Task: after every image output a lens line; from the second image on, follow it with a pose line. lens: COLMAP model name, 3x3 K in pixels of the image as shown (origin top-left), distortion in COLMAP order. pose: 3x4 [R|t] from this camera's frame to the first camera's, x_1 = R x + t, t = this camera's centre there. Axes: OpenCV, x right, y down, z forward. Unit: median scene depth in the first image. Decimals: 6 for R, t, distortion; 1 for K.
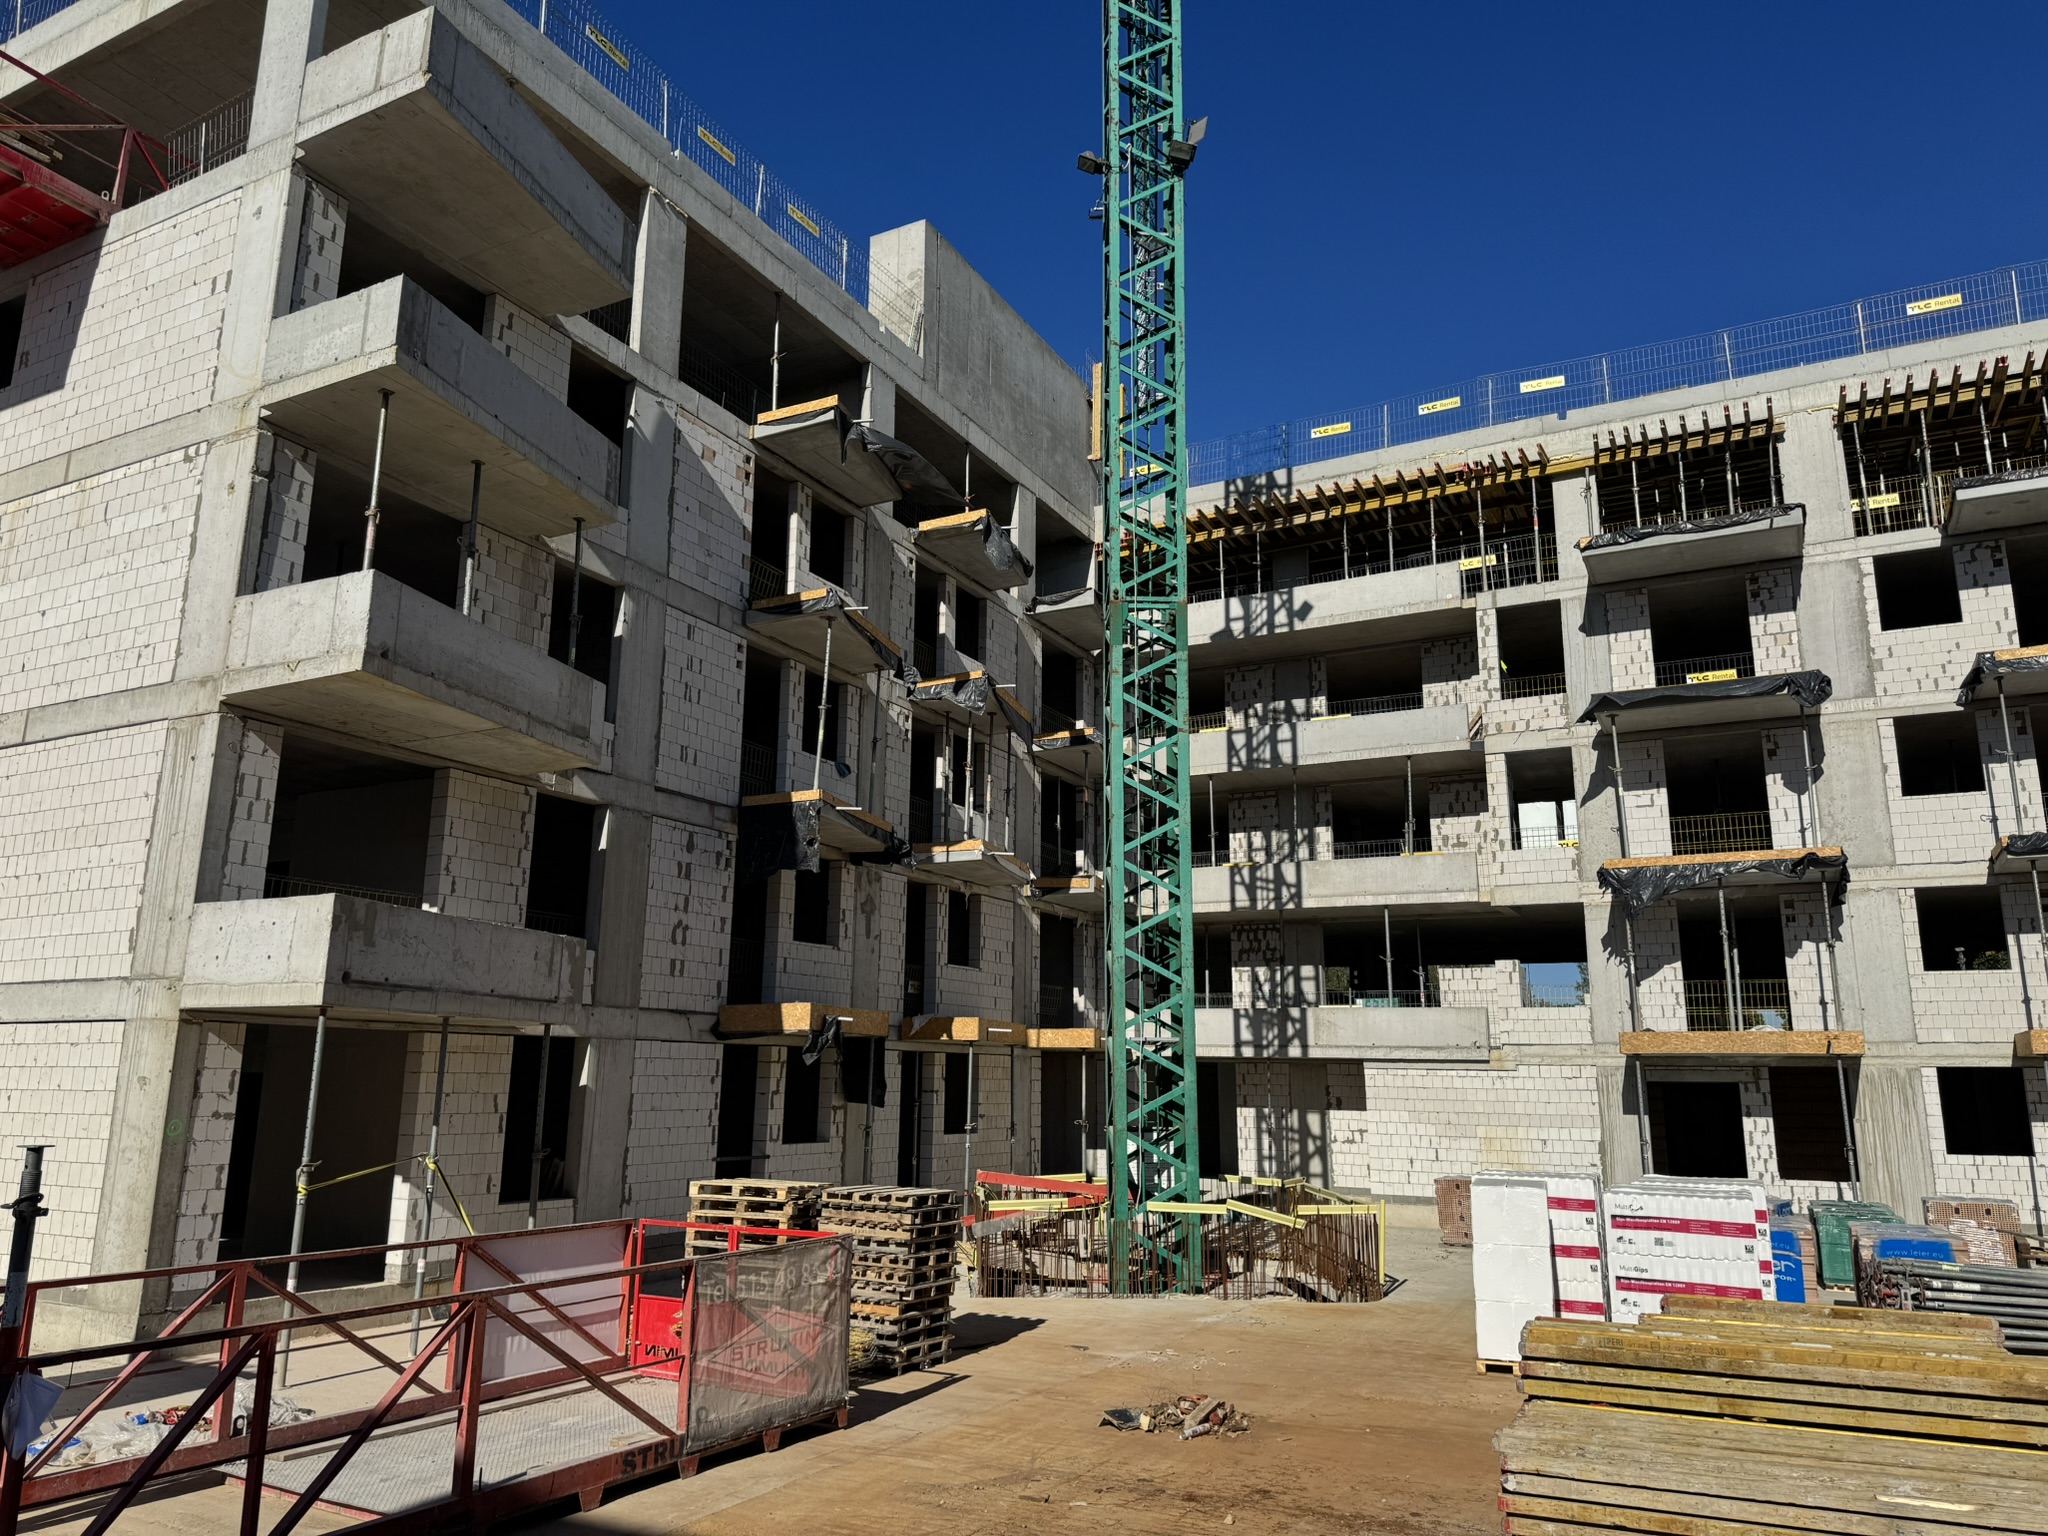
lens RADIAL K [[1444.8, 0, 1006.2], [0, 1444.8, 764.1], [0, 0, 1]] dist [0.075815, -0.085304]
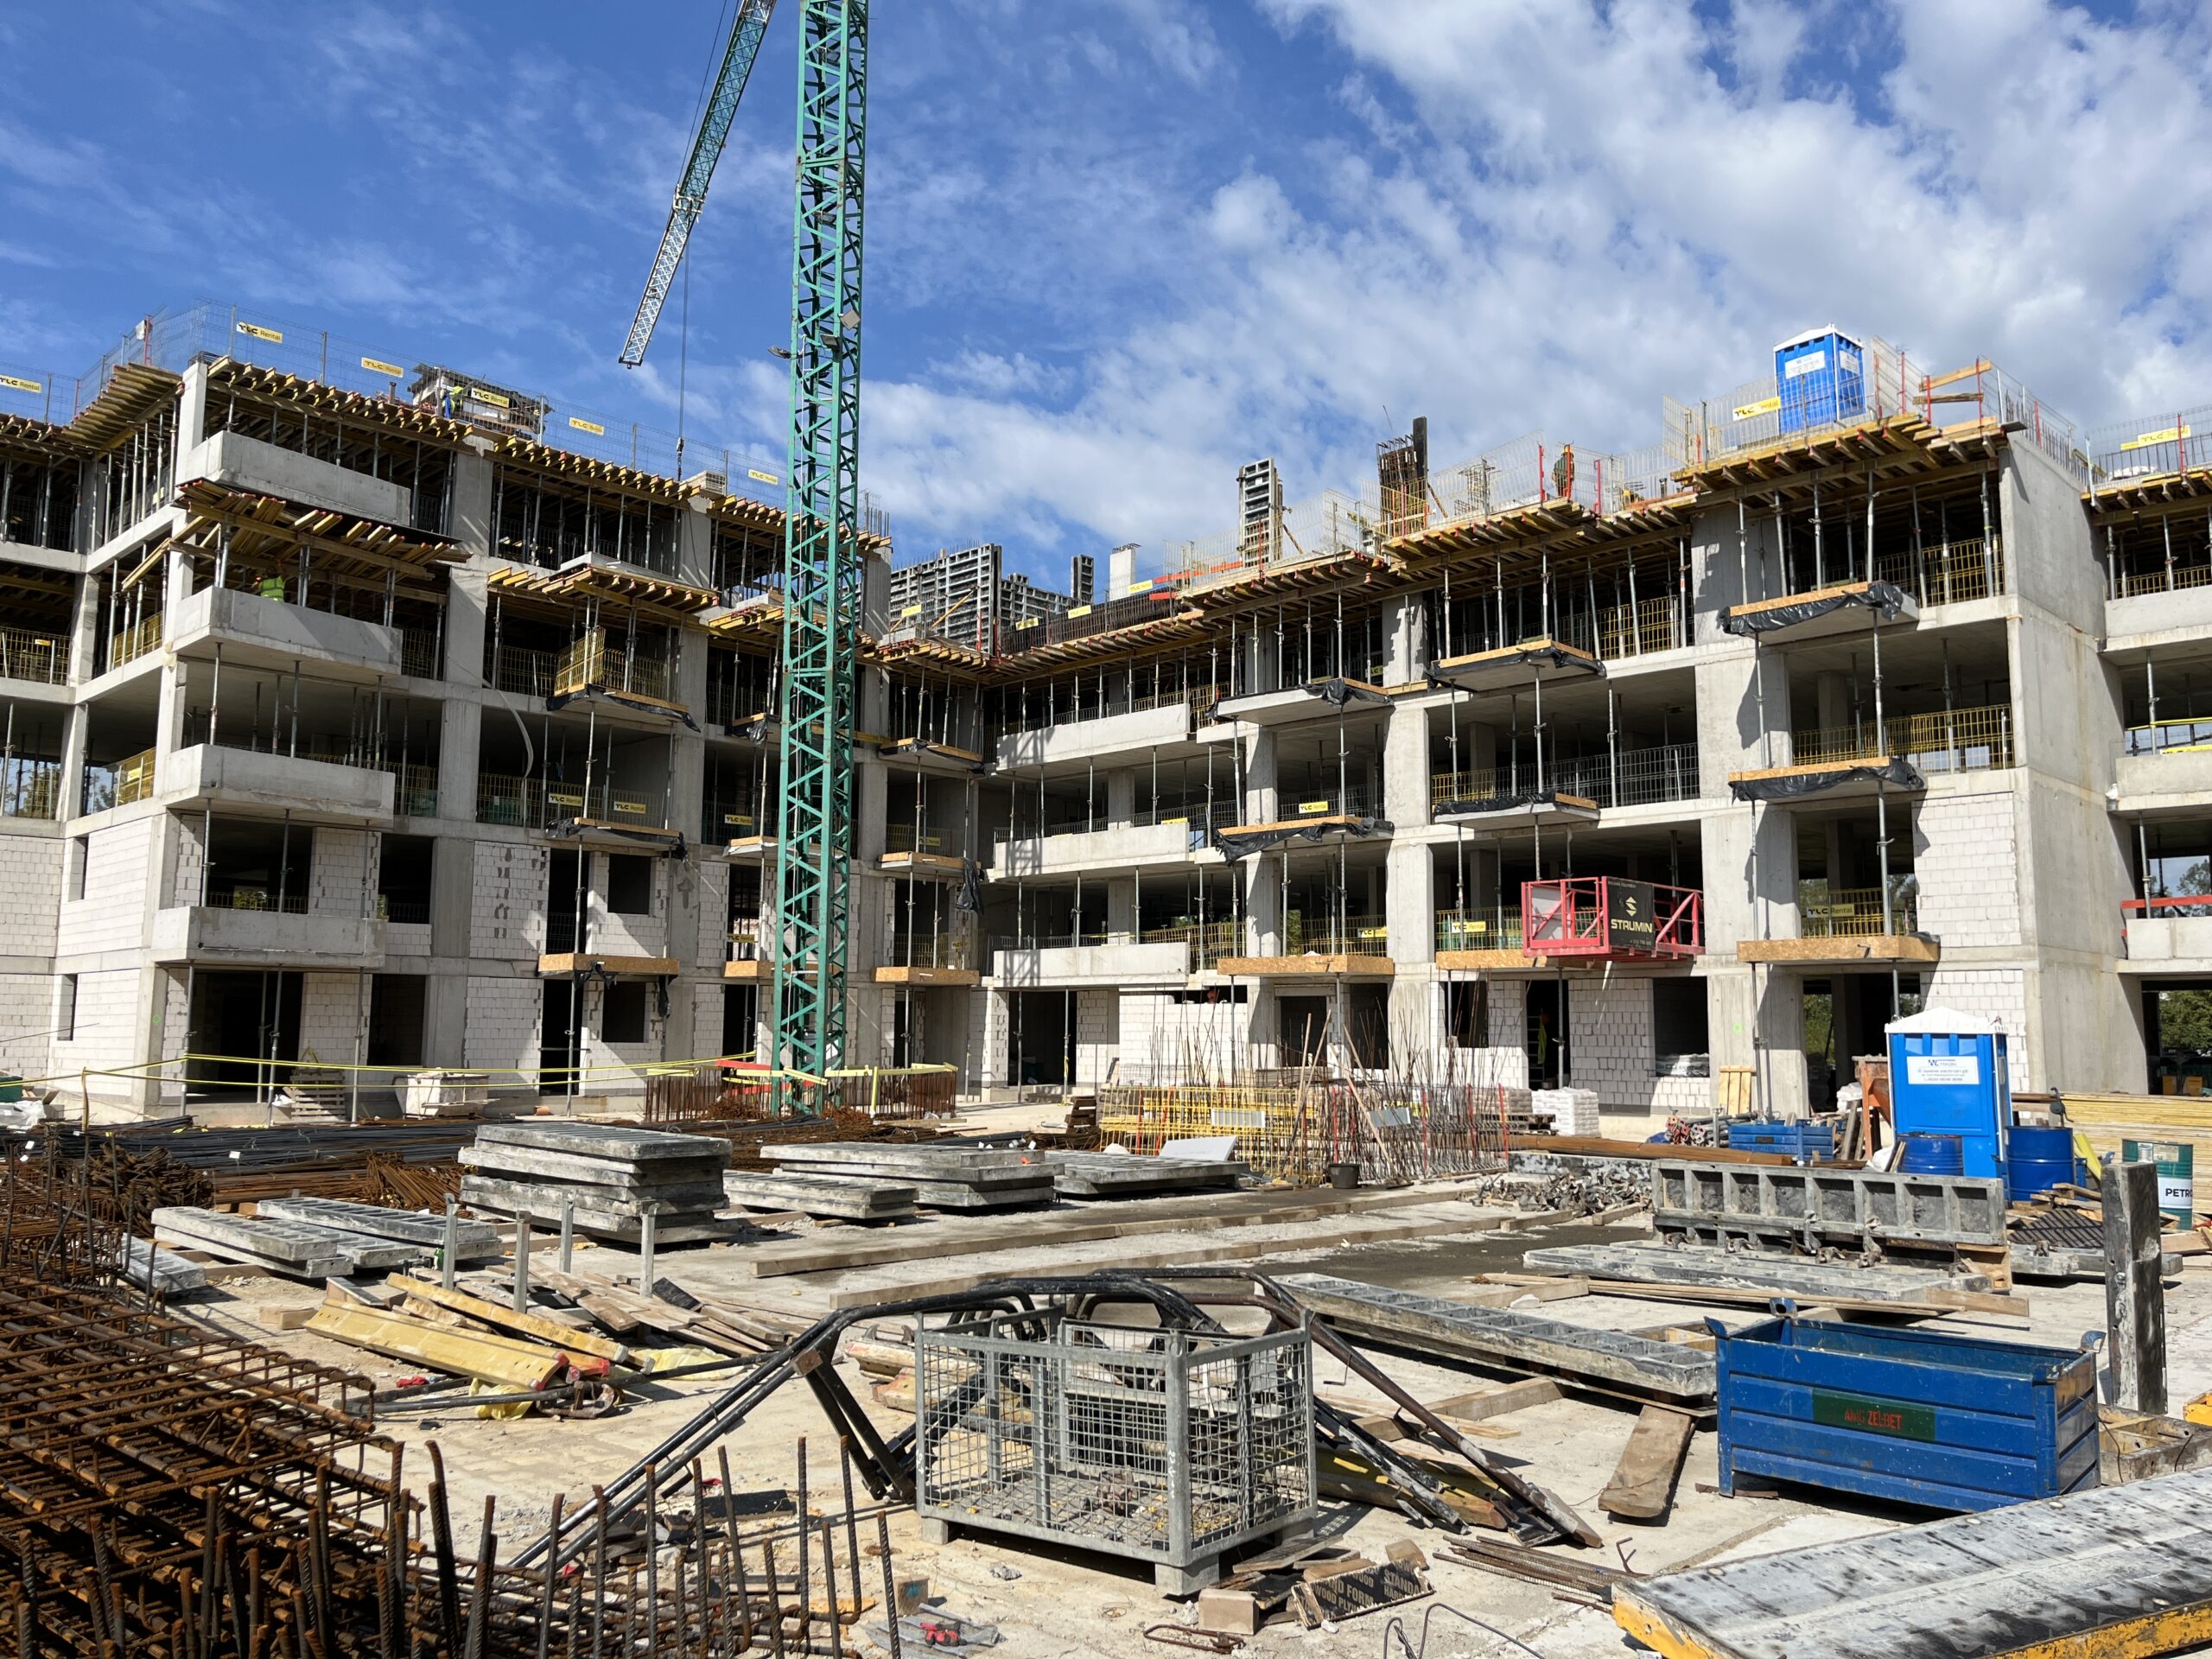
lens RADIAL K [[1692.6, 0, 1103.7], [0, 1692.6, 836.4], [0, 0, 1]] dist [0.050674, -0.077352]
pose [[0.960685, -0.037327, -0.275120, 0.917988], [0.064091, 0.993973, 0.088938, -0.089579], [0.270142, -0.103074, 0.957287, -0.604103]]
